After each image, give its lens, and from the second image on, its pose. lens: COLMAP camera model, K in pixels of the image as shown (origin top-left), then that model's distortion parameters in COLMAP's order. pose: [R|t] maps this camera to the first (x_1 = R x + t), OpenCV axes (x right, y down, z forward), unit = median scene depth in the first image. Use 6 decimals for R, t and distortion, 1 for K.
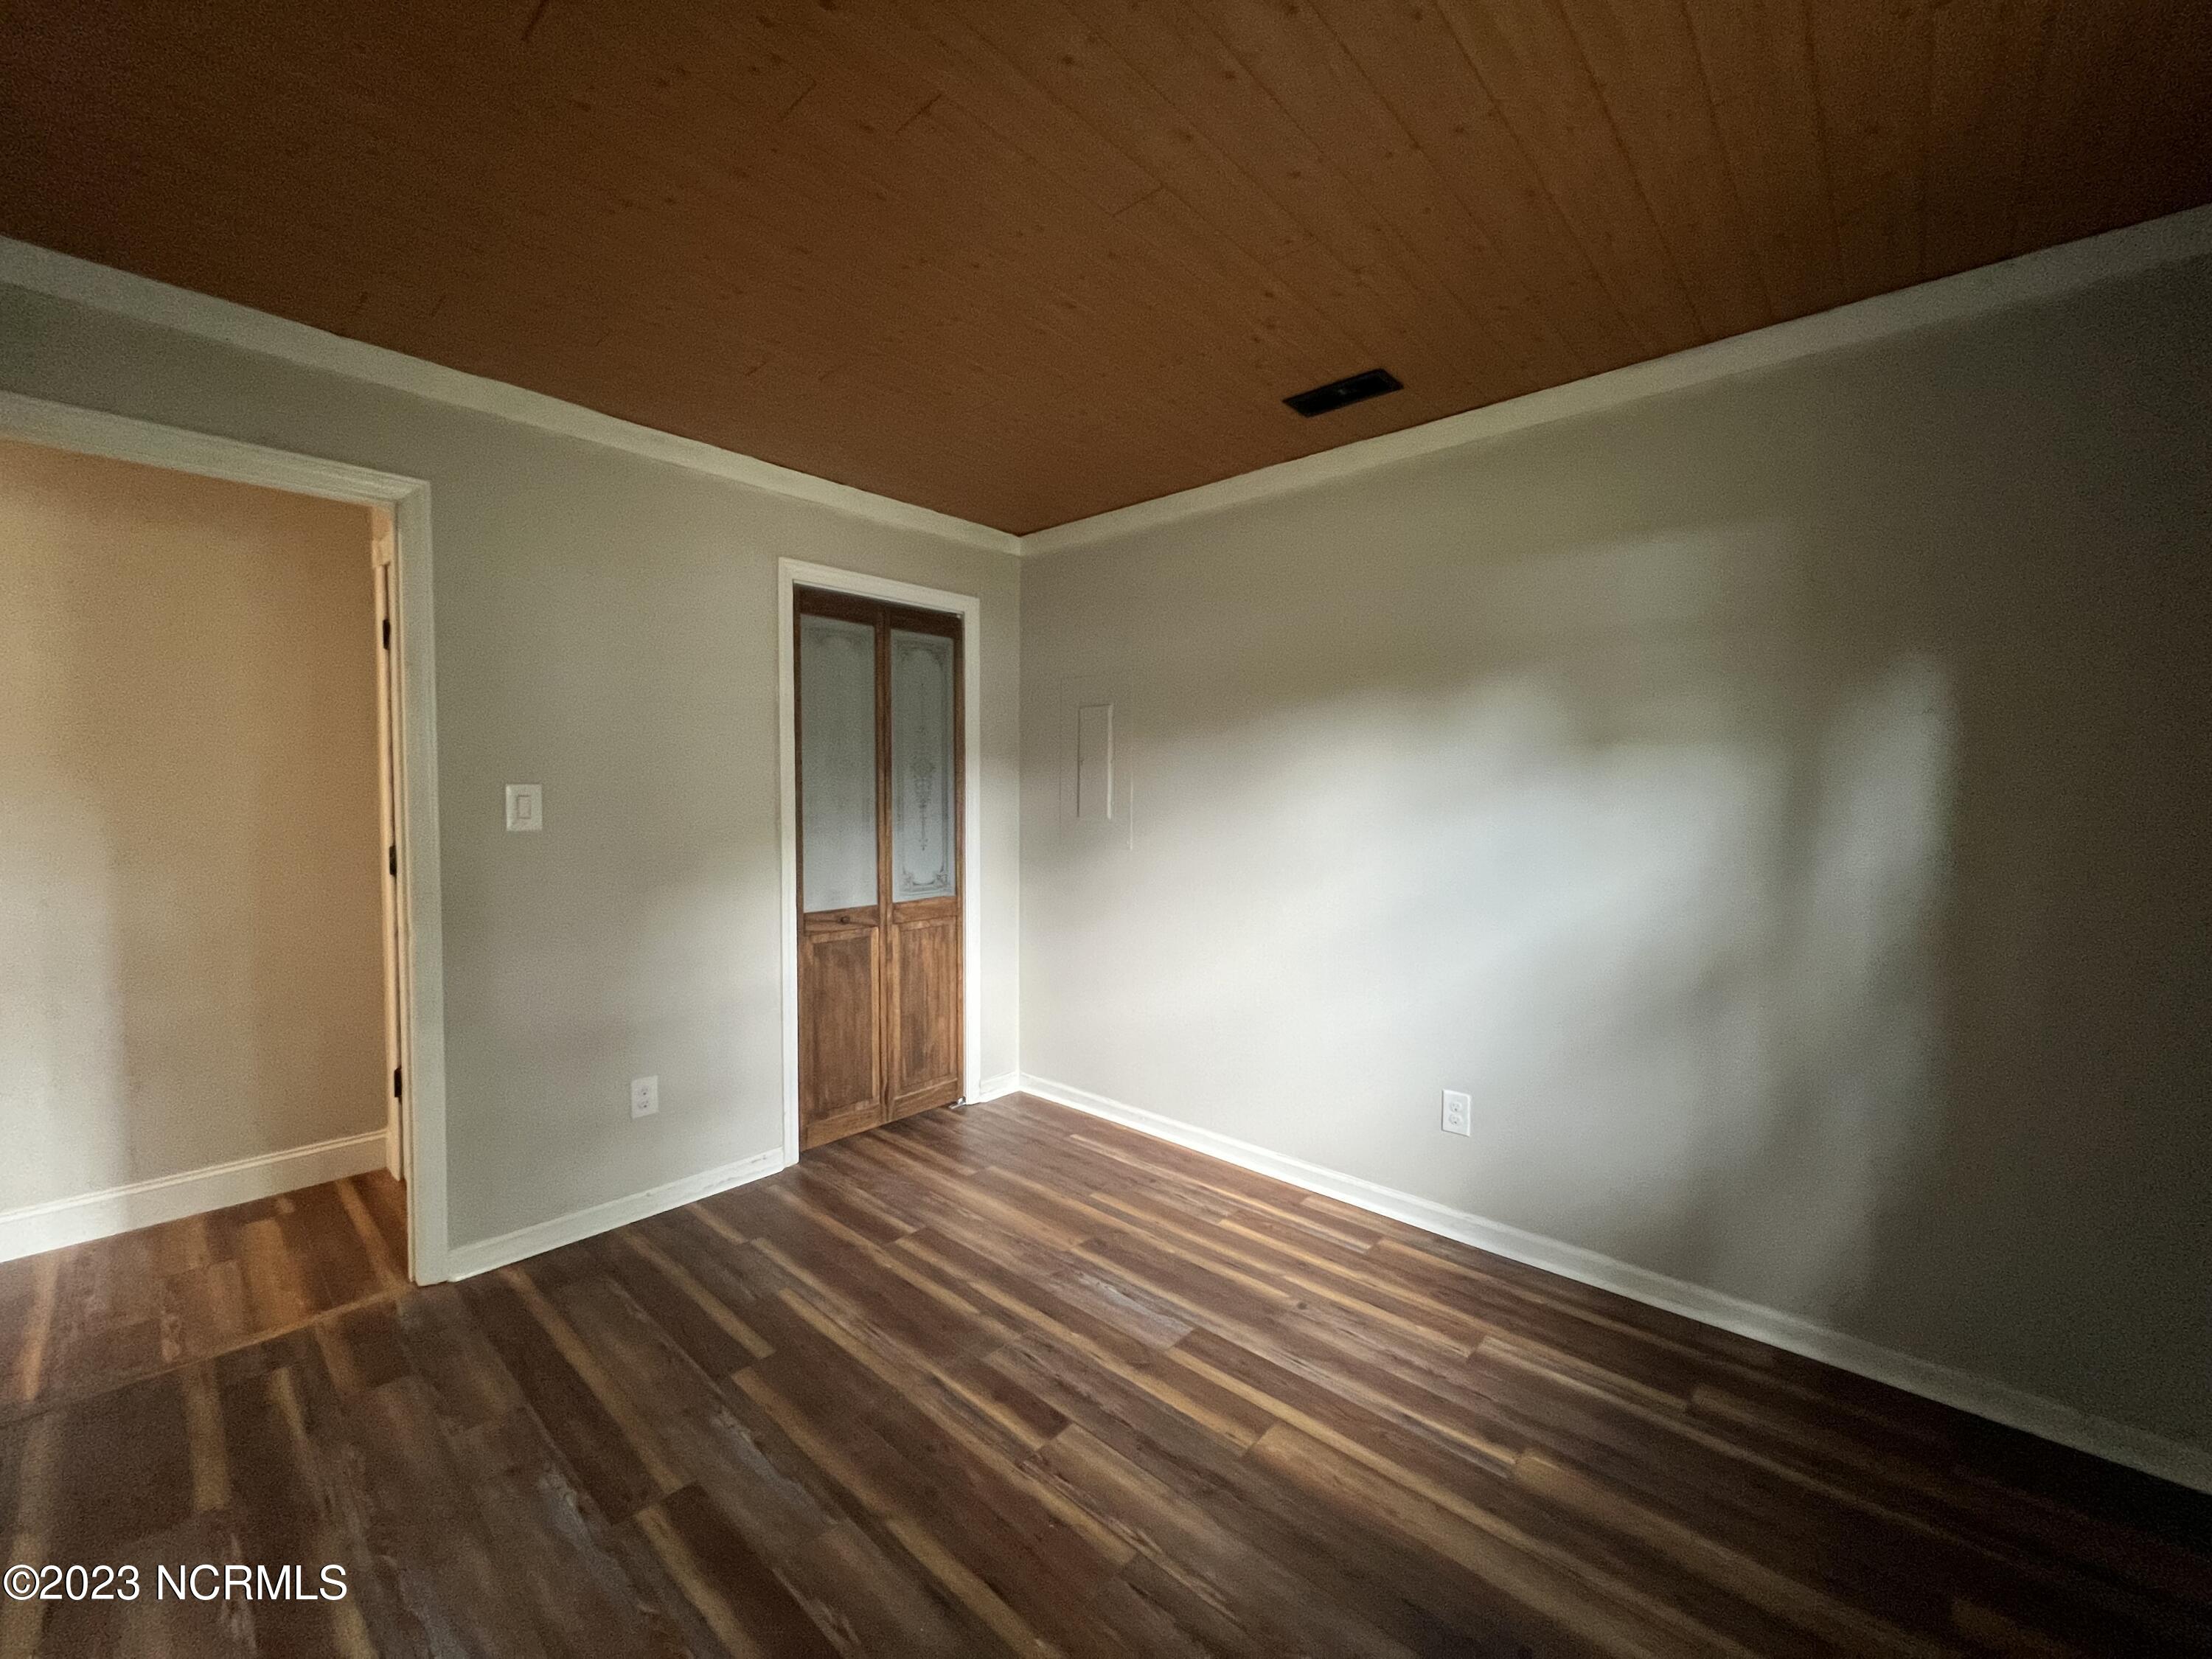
lens RADIAL K [[883.8, 0, 1106.3], [0, 883.8, 827.4], [0, 0, 1]] dist [-0.002304, 0.001117]
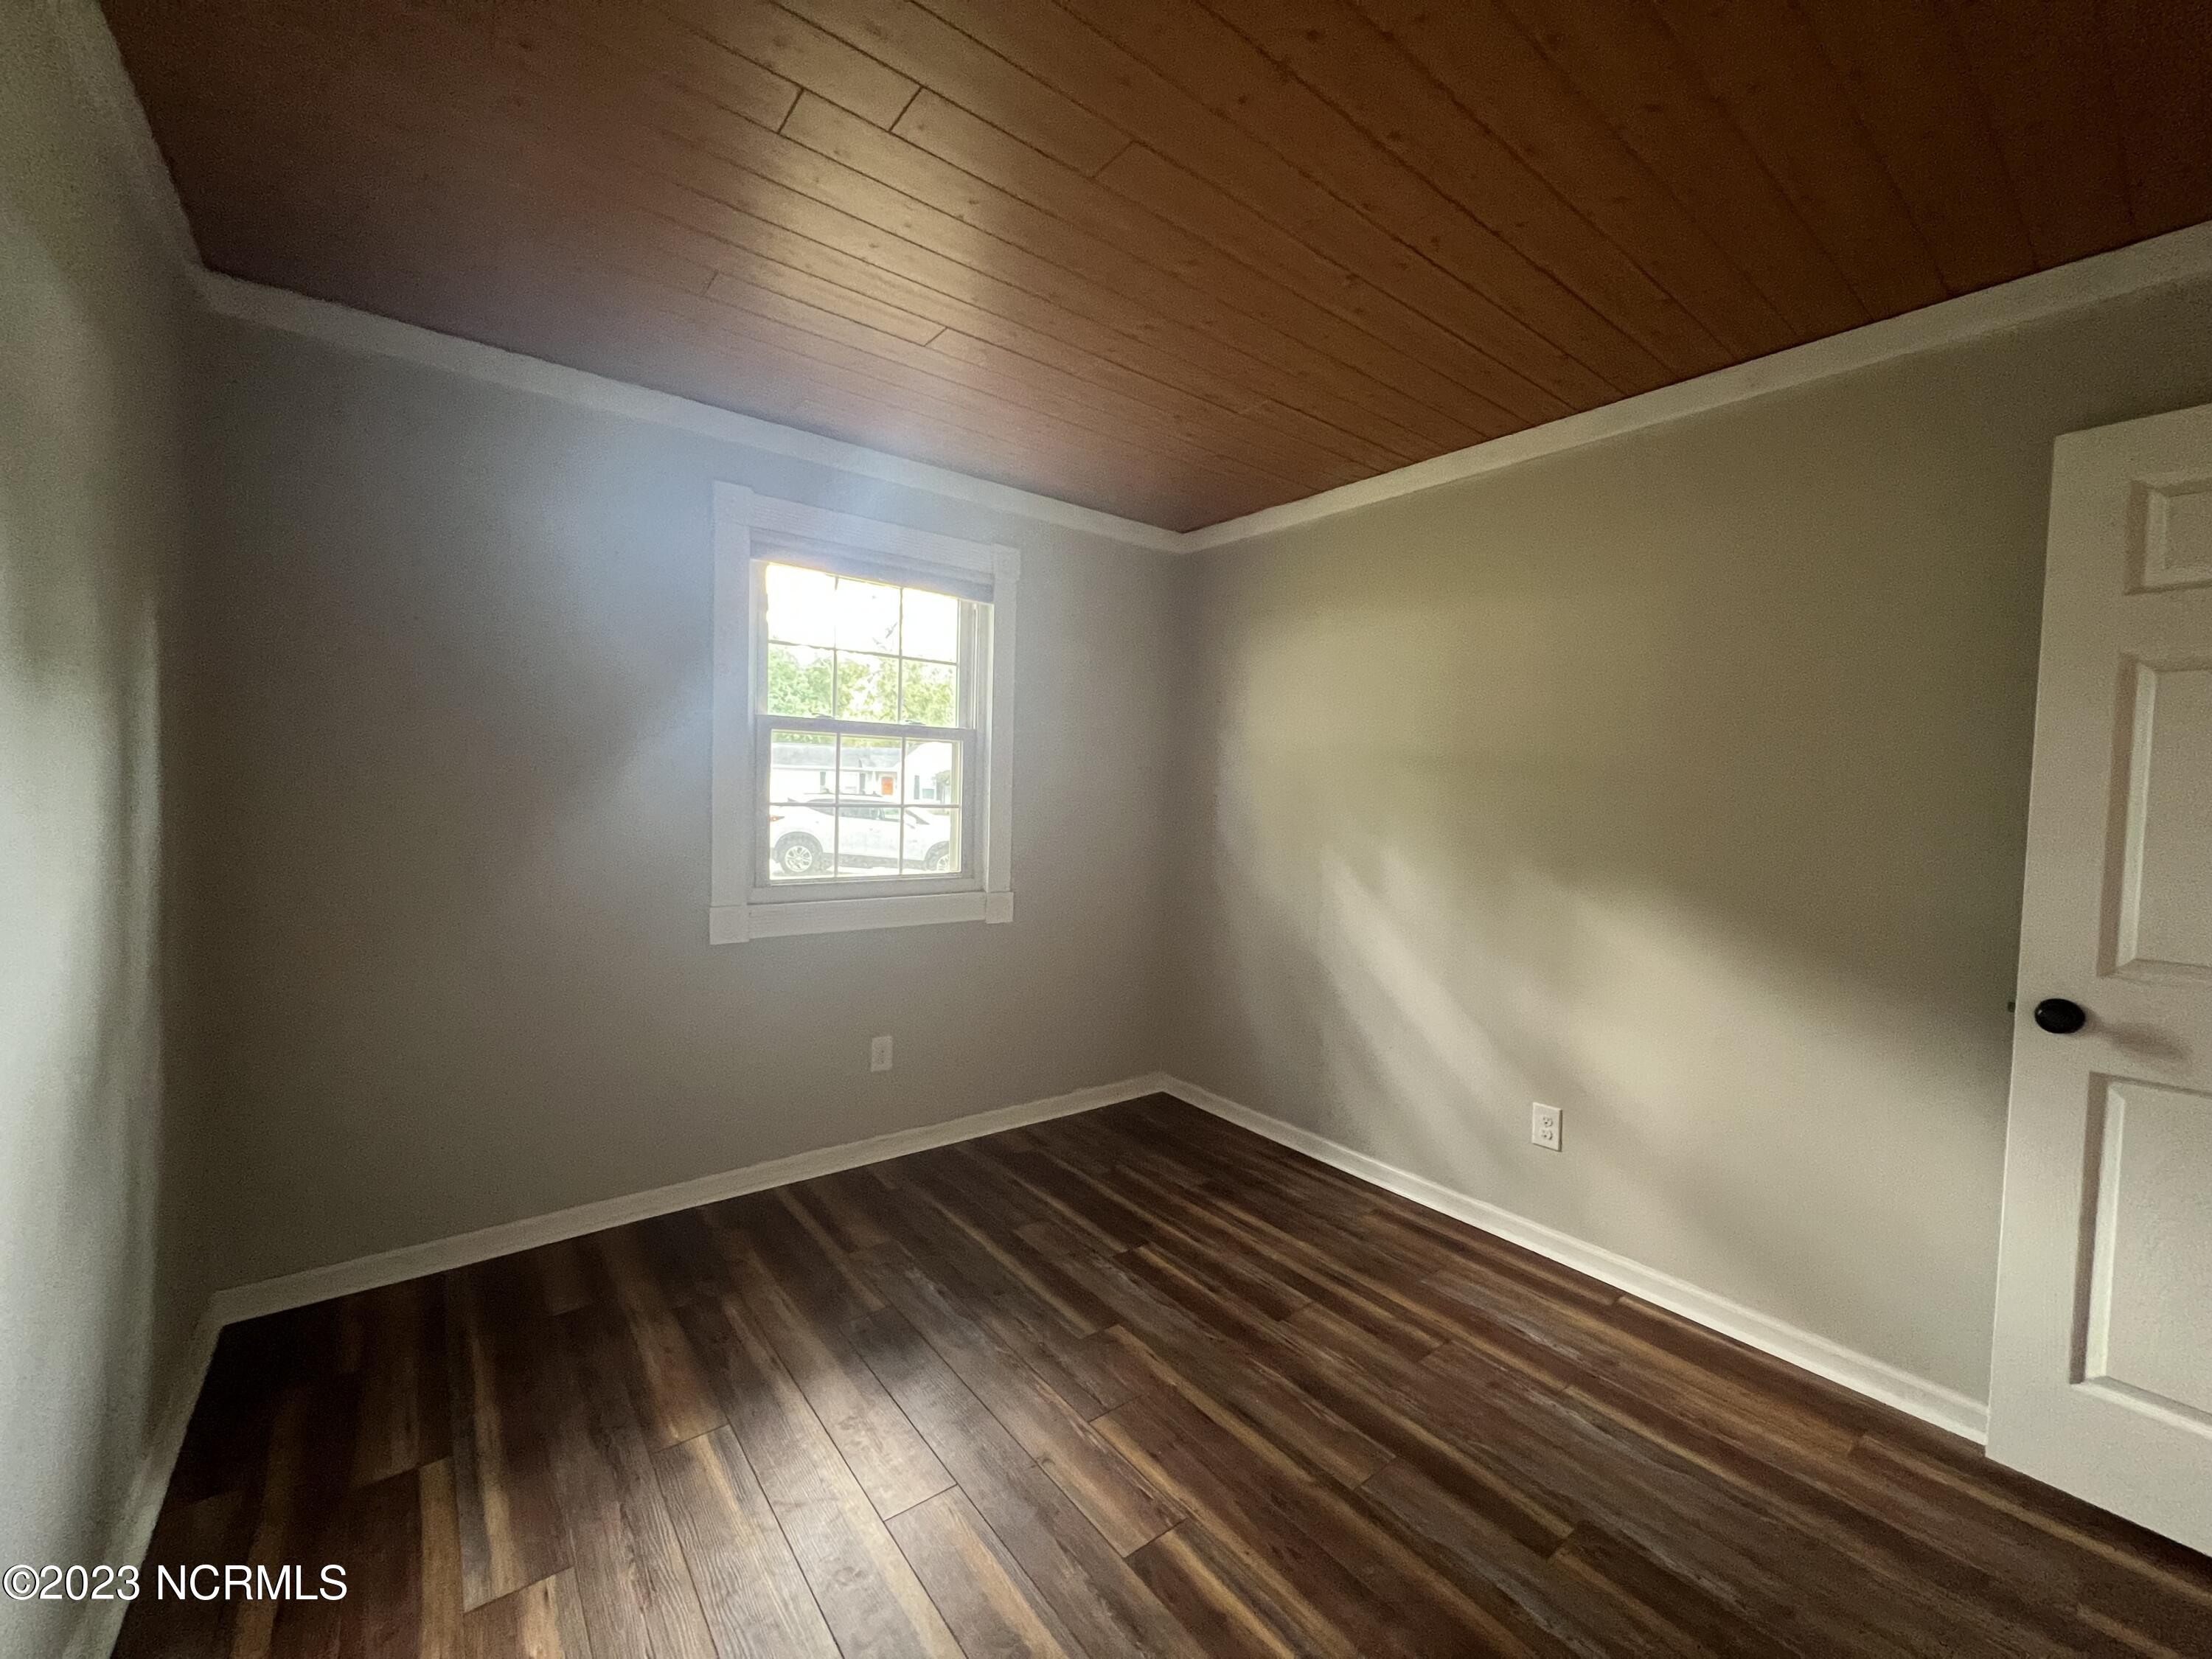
lens RADIAL K [[883.8, 0, 1102.2], [0, 883.8, 832.3], [0, 0, 1]] dist [-0.002304, 0.001117]
pose [[-0.983506, -0.042655, 0.175777, -0.108546], [-0.028630, 0.996256, 0.081571, -0.051644], [-0.178598, 0.075193, -0.981045, 1.443517]]
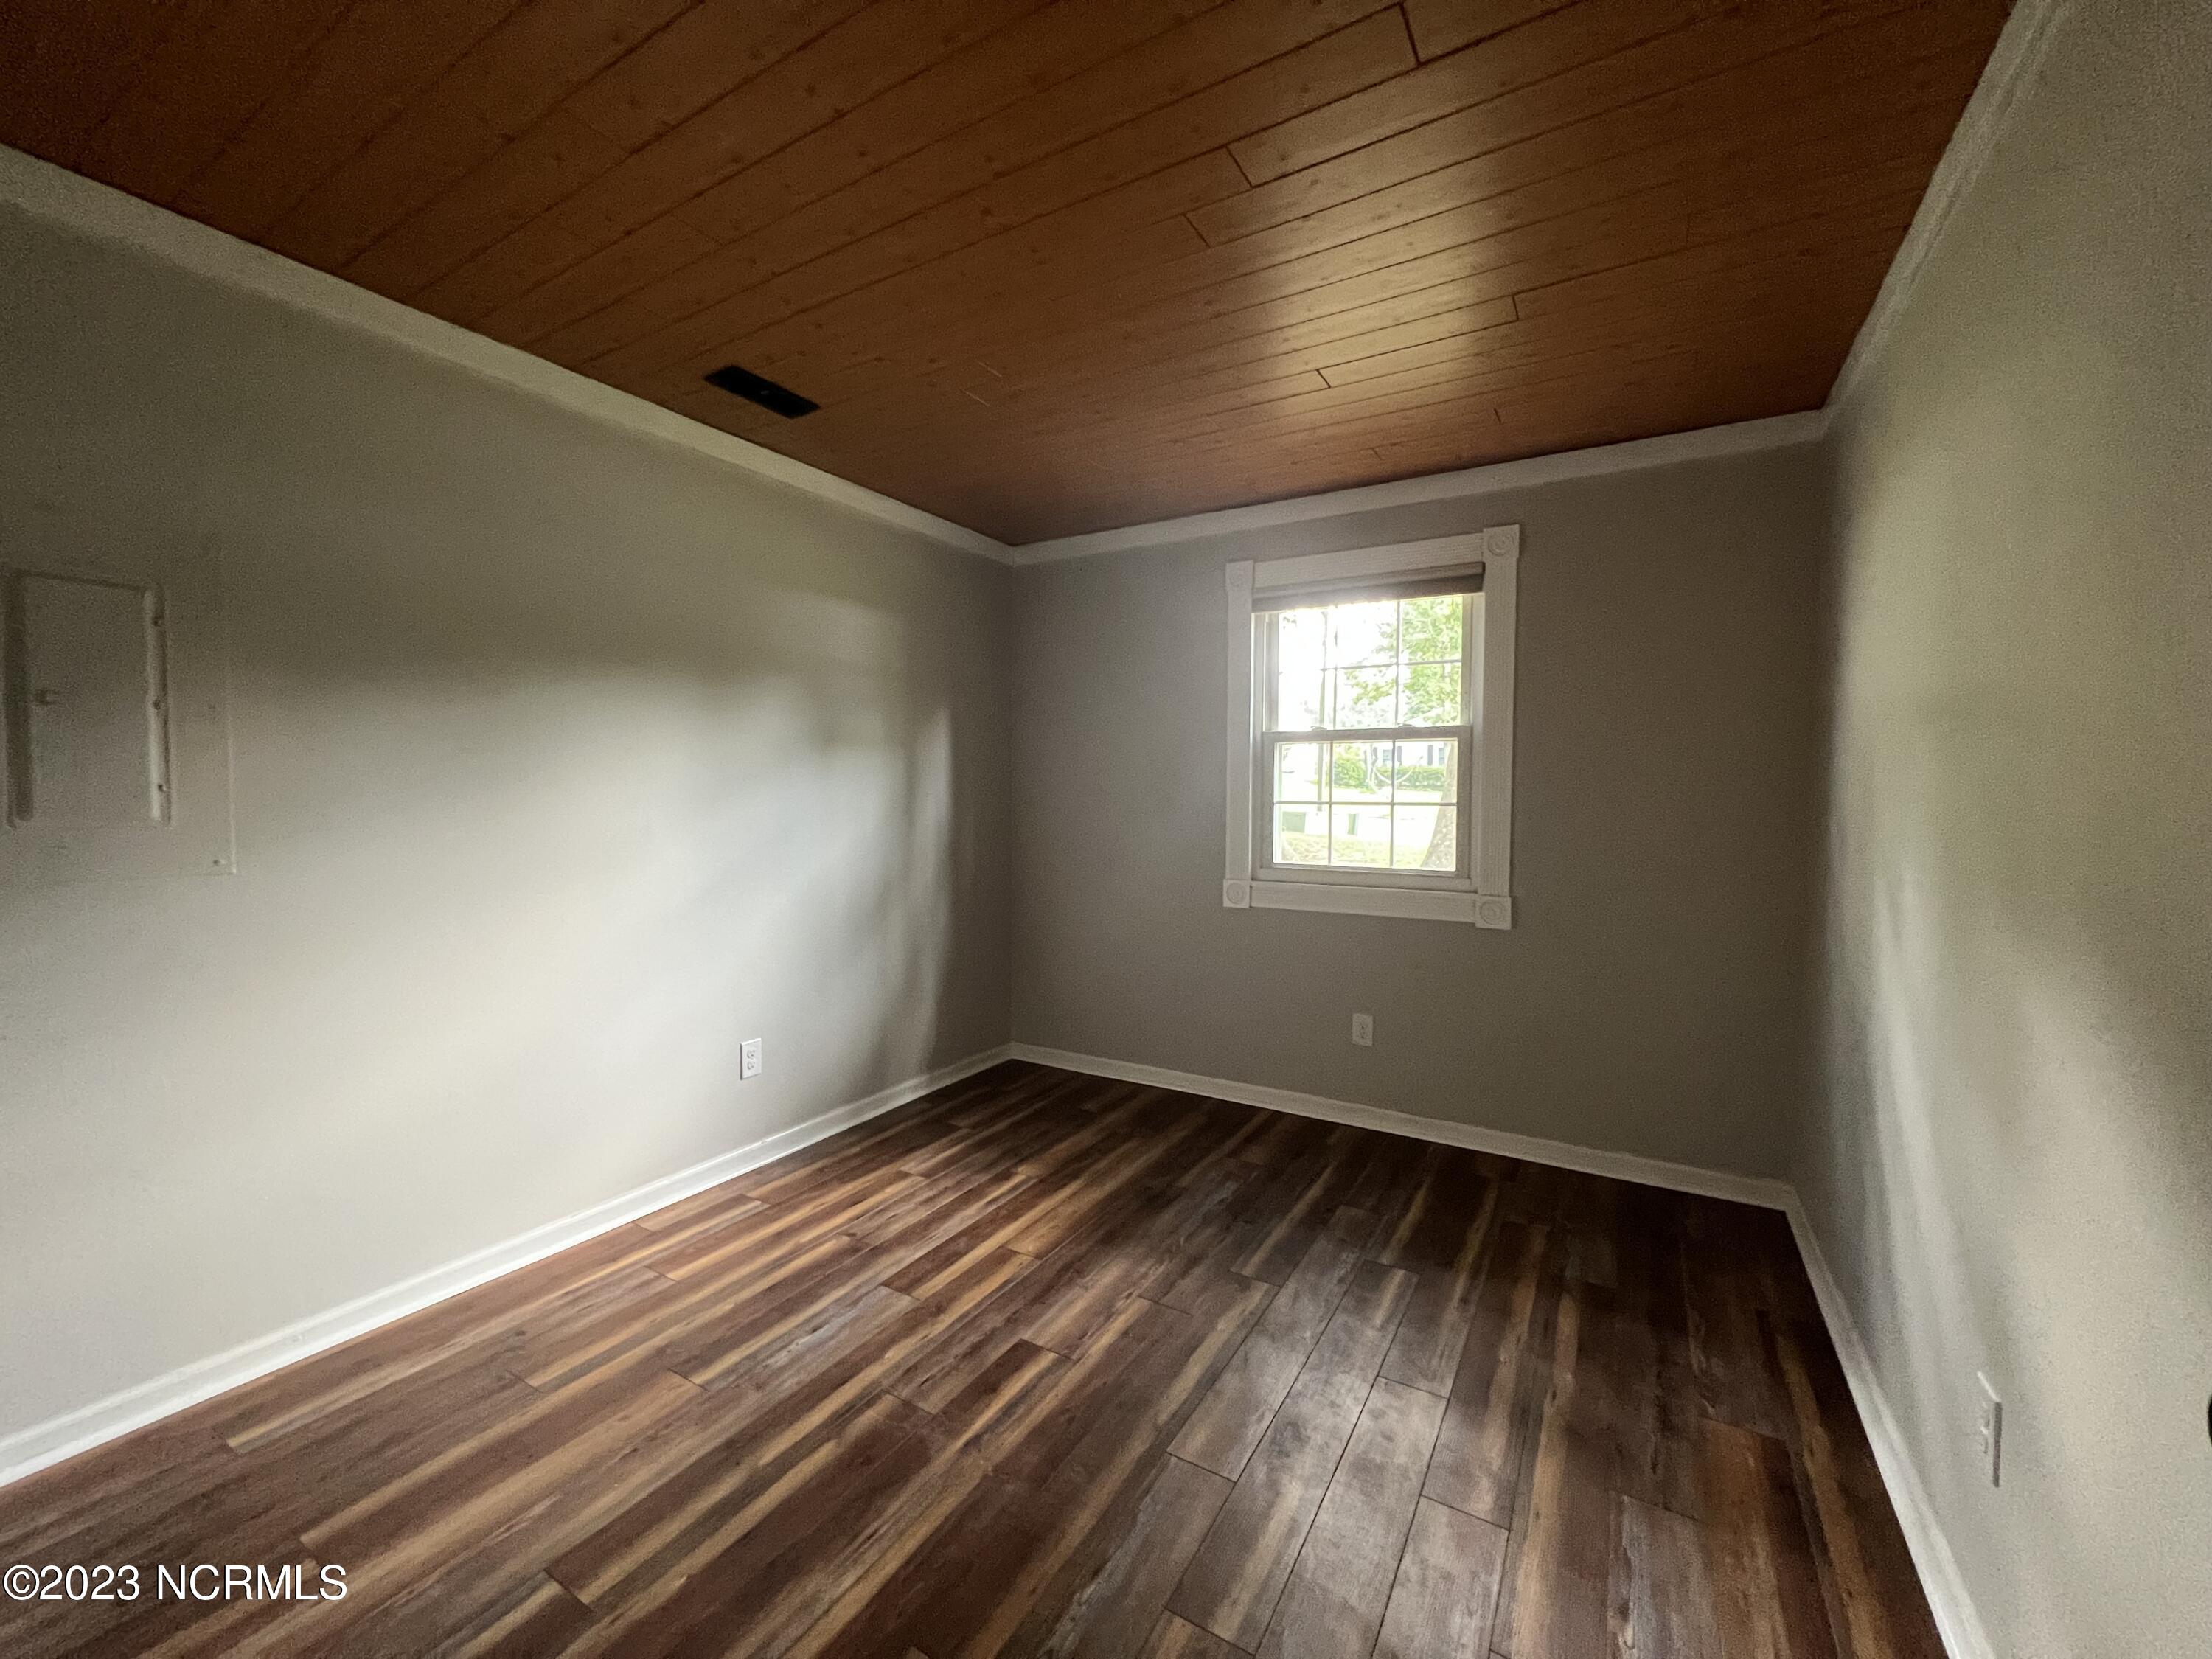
lens RADIAL K [[883.8, 0, 1098.4], [0, 883.8, 826.9], [0, 0, 1]] dist [-0.002304, 0.001117]
pose [[-0.188879, -0.048186, 0.980818, -0.924255], [0.029297, 0.998074, 0.054676, -0.027110], [-0.981563, 0.039062, -0.187103, 0.893852]]
